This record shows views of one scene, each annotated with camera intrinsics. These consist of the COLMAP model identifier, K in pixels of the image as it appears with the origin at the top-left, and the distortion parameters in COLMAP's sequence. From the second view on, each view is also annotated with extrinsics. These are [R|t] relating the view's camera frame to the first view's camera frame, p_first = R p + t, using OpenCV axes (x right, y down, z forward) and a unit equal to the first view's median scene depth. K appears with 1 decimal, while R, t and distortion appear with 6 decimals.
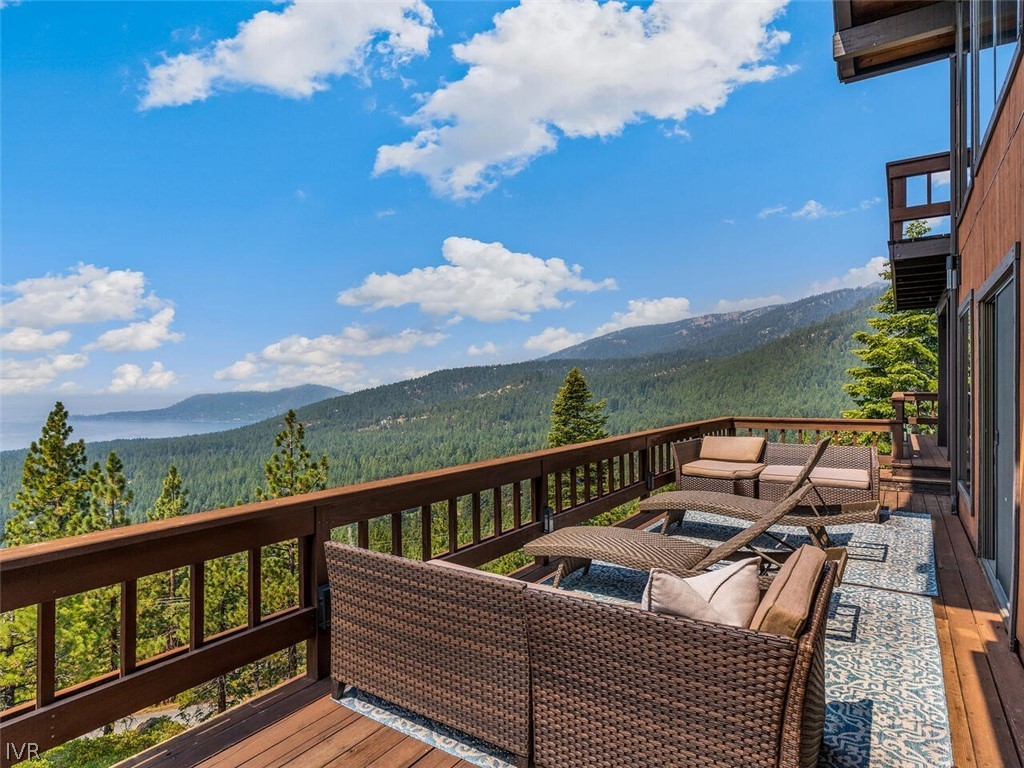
lens RADIAL K [[591.5, 0, 509.0], [0, 591.5, 384.0], [0, 0, 1]] dist [-0.001122, -0.000003]
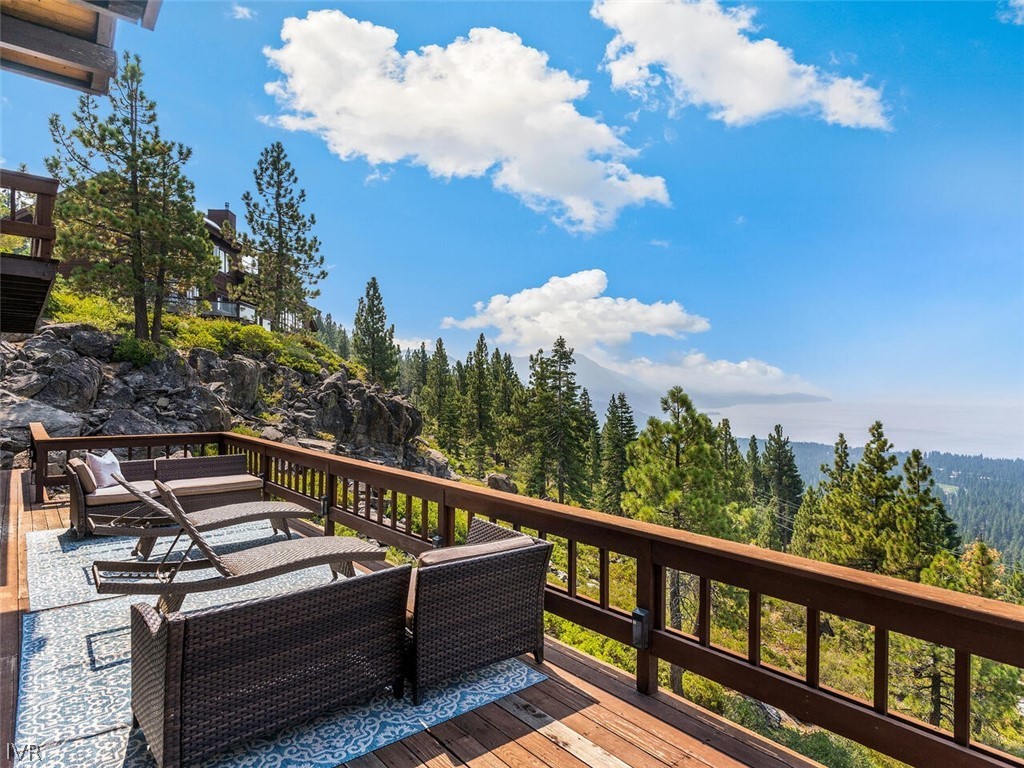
lens RADIAL K [[591.5, 0, 509.0], [0, 591.5, 384.0], [0, 0, 1]] dist [-0.001122, -0.000003]
pose [[-0.286775, -0.019799, -0.957793, 1.369524], [-0.025462, 0.999591, -0.013039, -0.060833], [0.957659, 0.020649, -0.287162, 1.945801]]
